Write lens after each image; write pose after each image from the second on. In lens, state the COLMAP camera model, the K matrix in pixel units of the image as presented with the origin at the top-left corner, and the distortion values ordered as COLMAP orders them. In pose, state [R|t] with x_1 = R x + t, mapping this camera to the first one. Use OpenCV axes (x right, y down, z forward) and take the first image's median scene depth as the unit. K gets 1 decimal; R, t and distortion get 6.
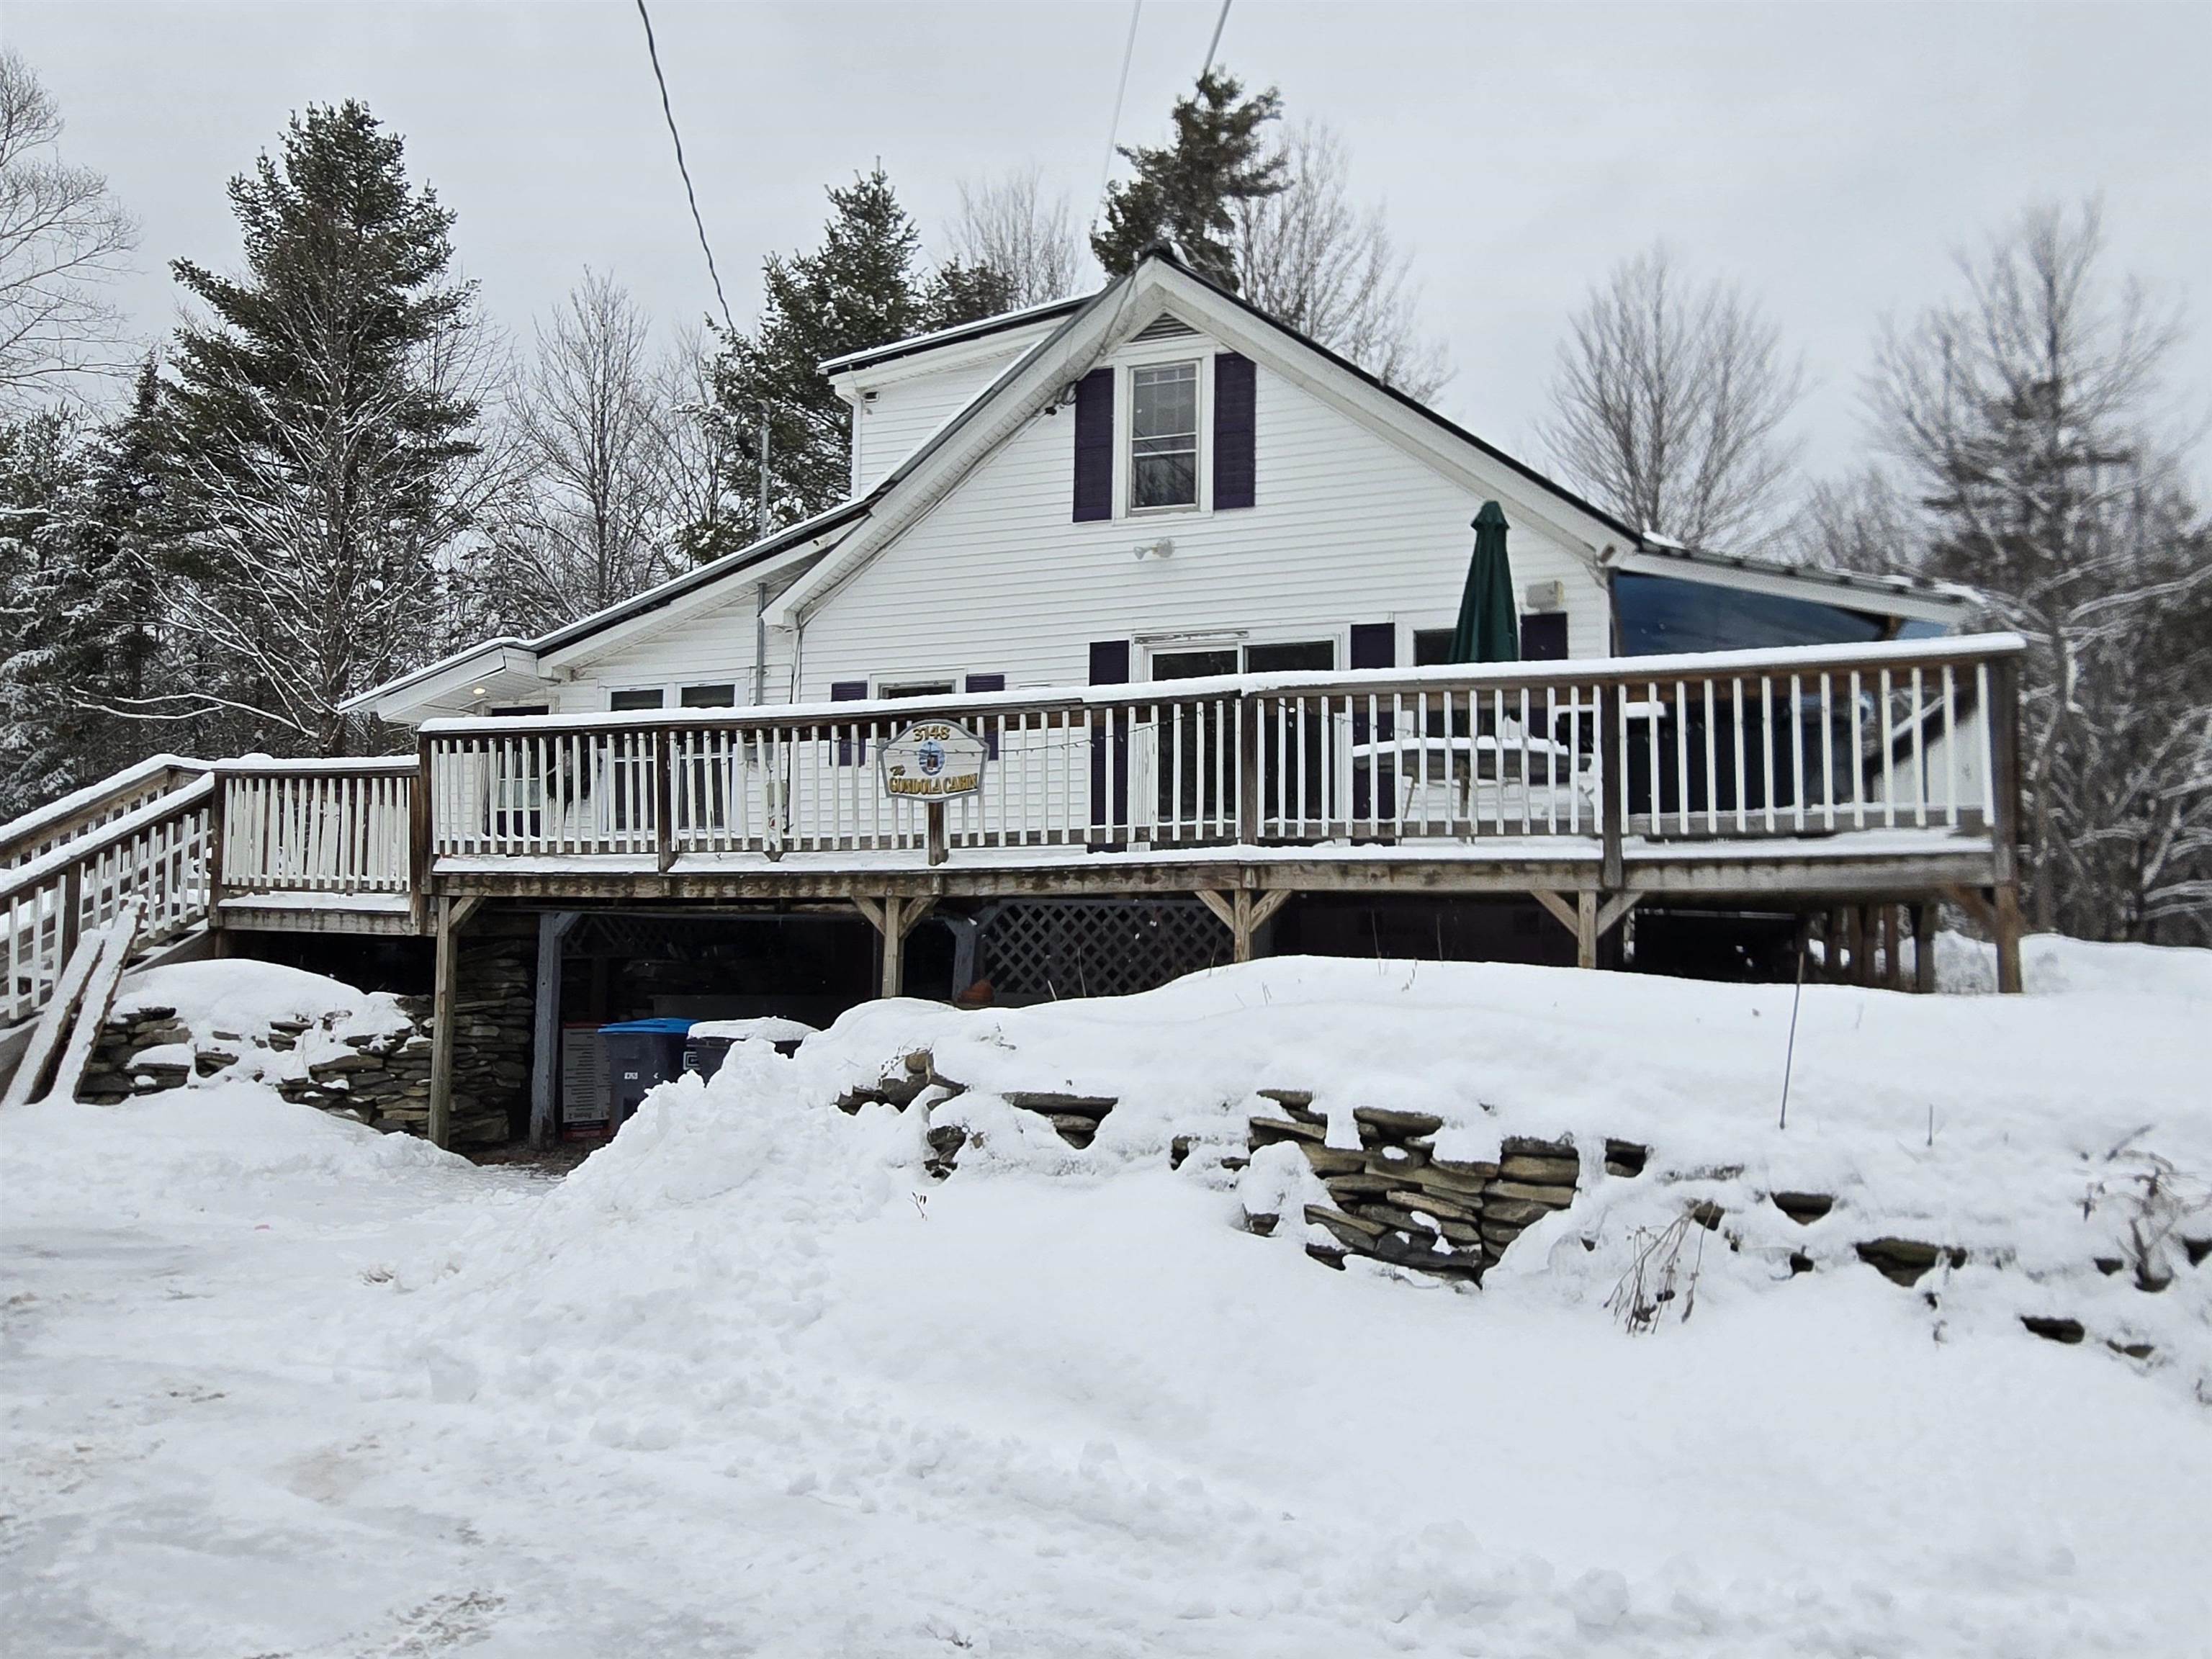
lens RADIAL K [[1461.0, 0, 1135.5], [0, 1461.0, 830.7], [0, 0, 1]] dist [0.003033, -0.000251]
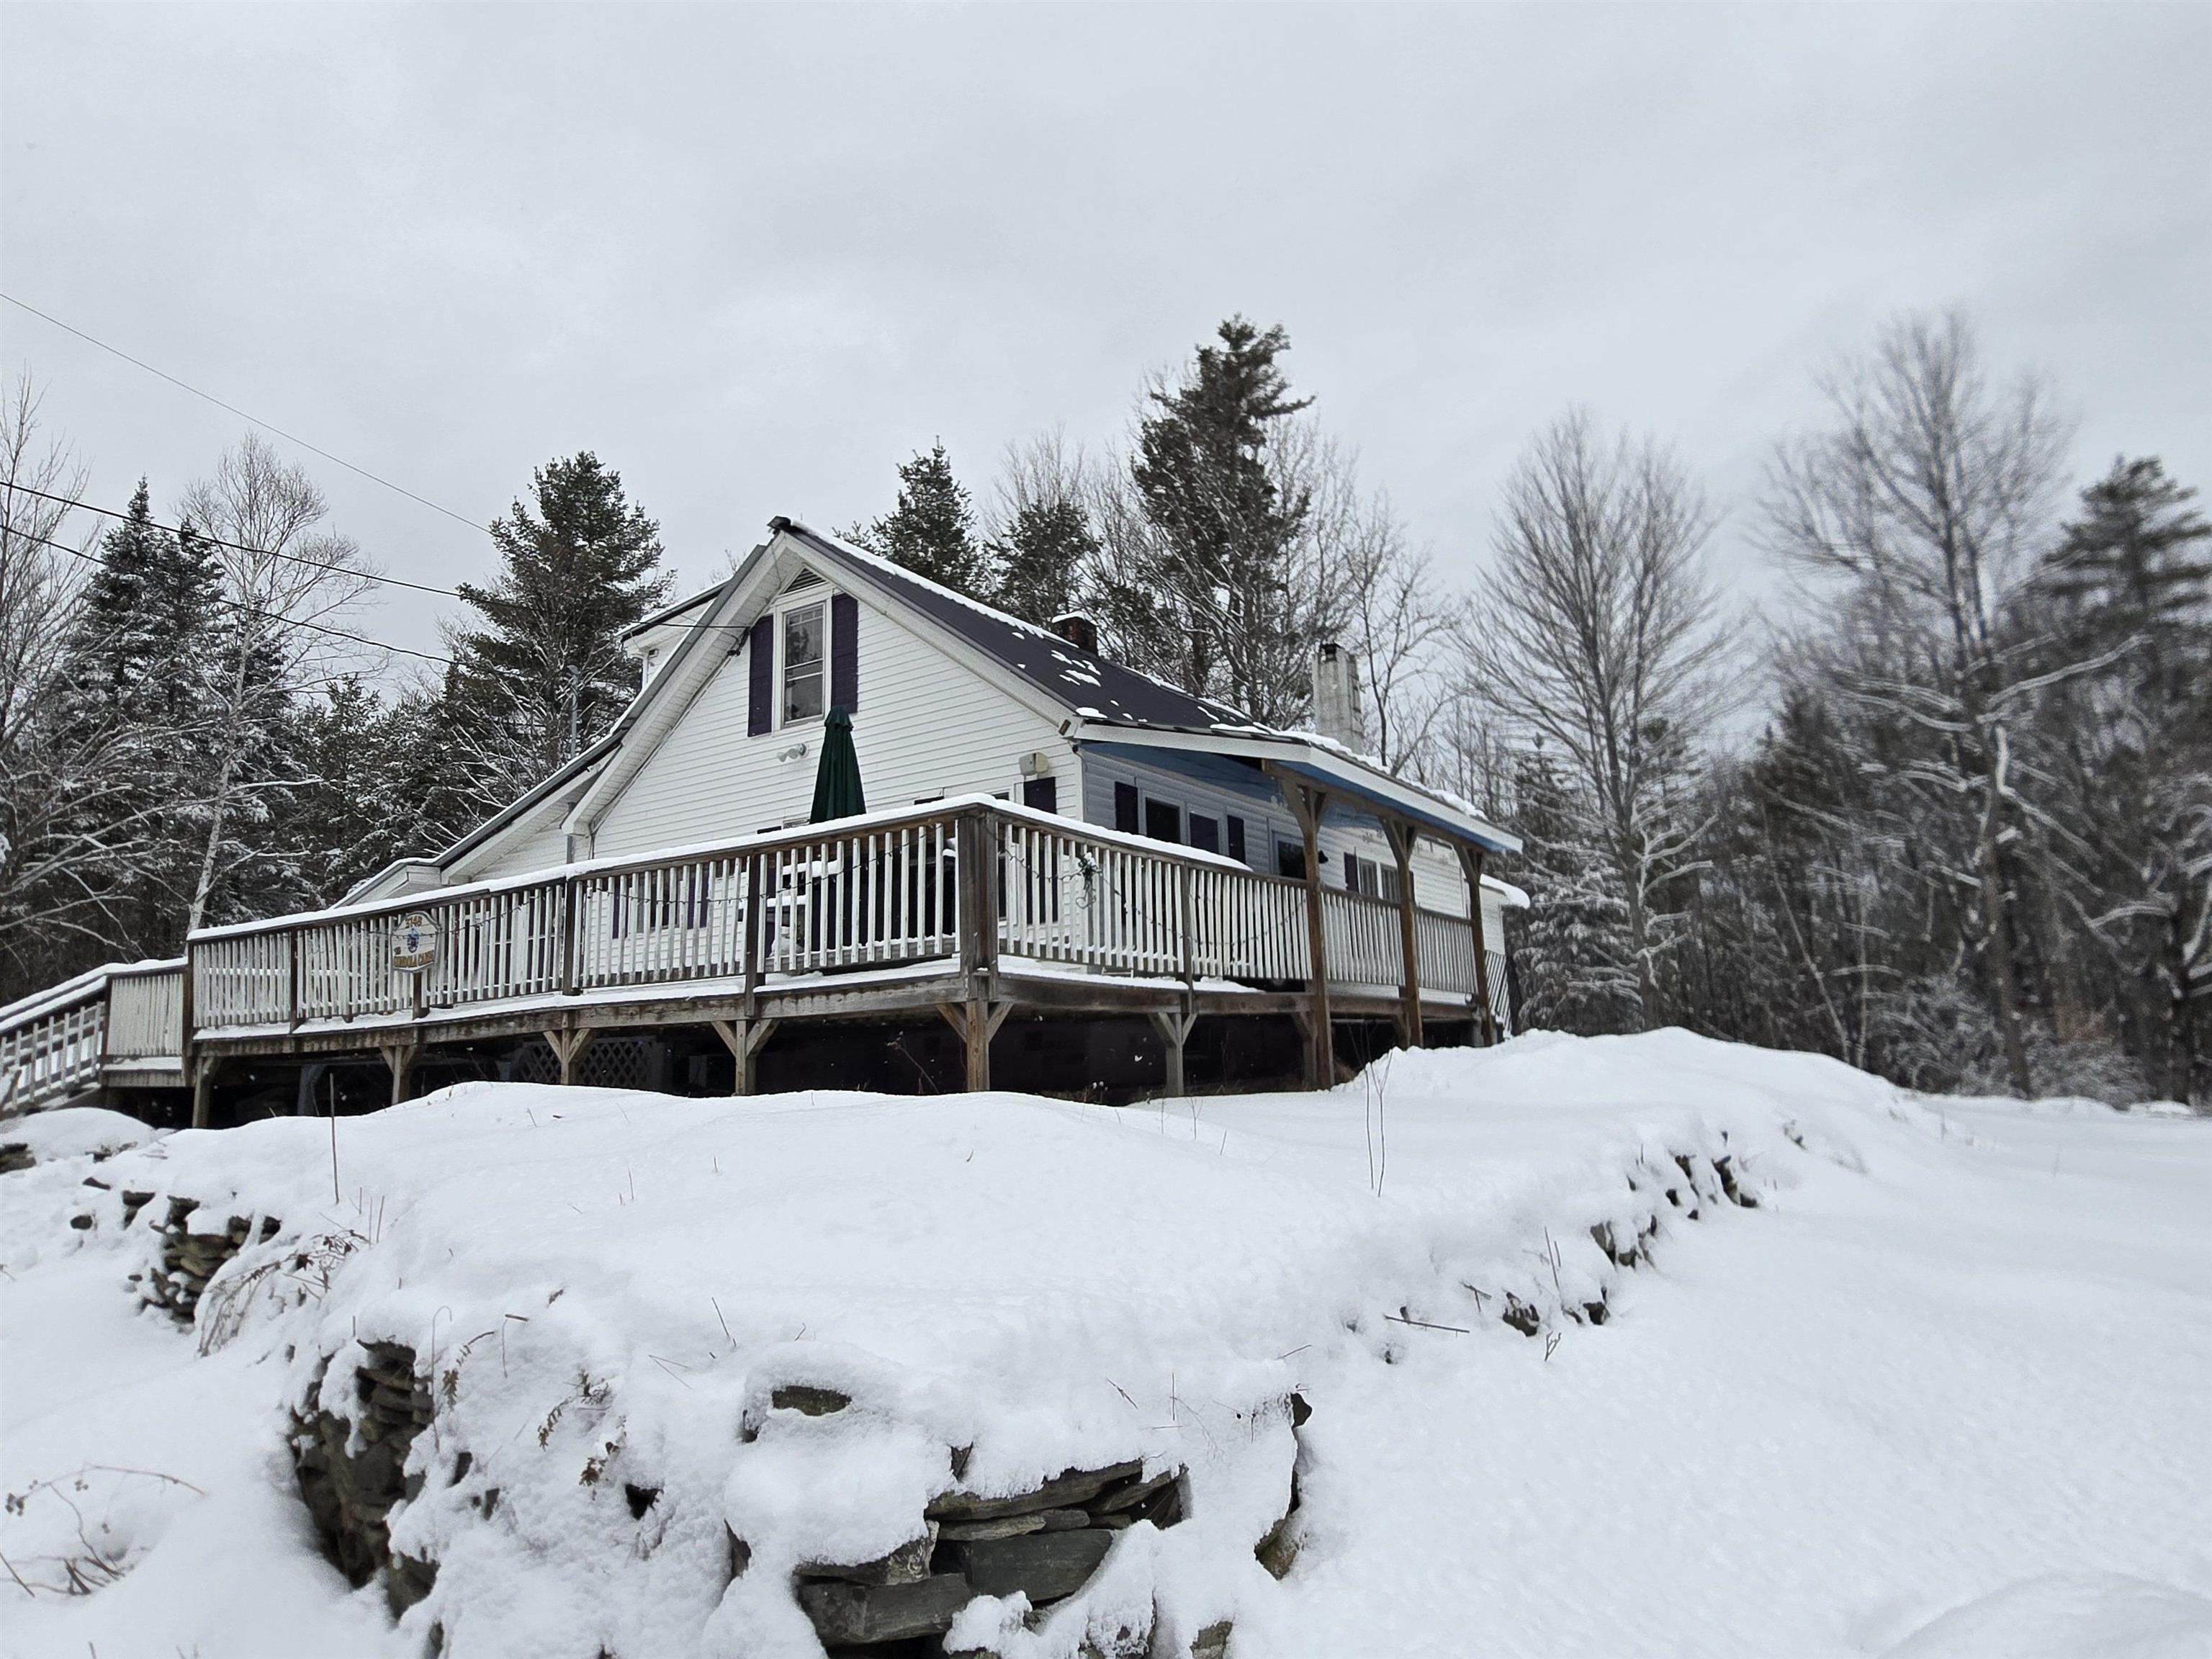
lens RADIAL K [[1291.3, 0, 1106.0], [0, 1291.3, 829.5], [0, 0, 1]] dist [0.002616, 0.000246]
pose [[0.970334, -0.080920, -0.227826, 0.573434], [0.056635, 0.992184, -0.111191, 0.013378], [0.235042, 0.094990, 0.967332, -0.008308]]
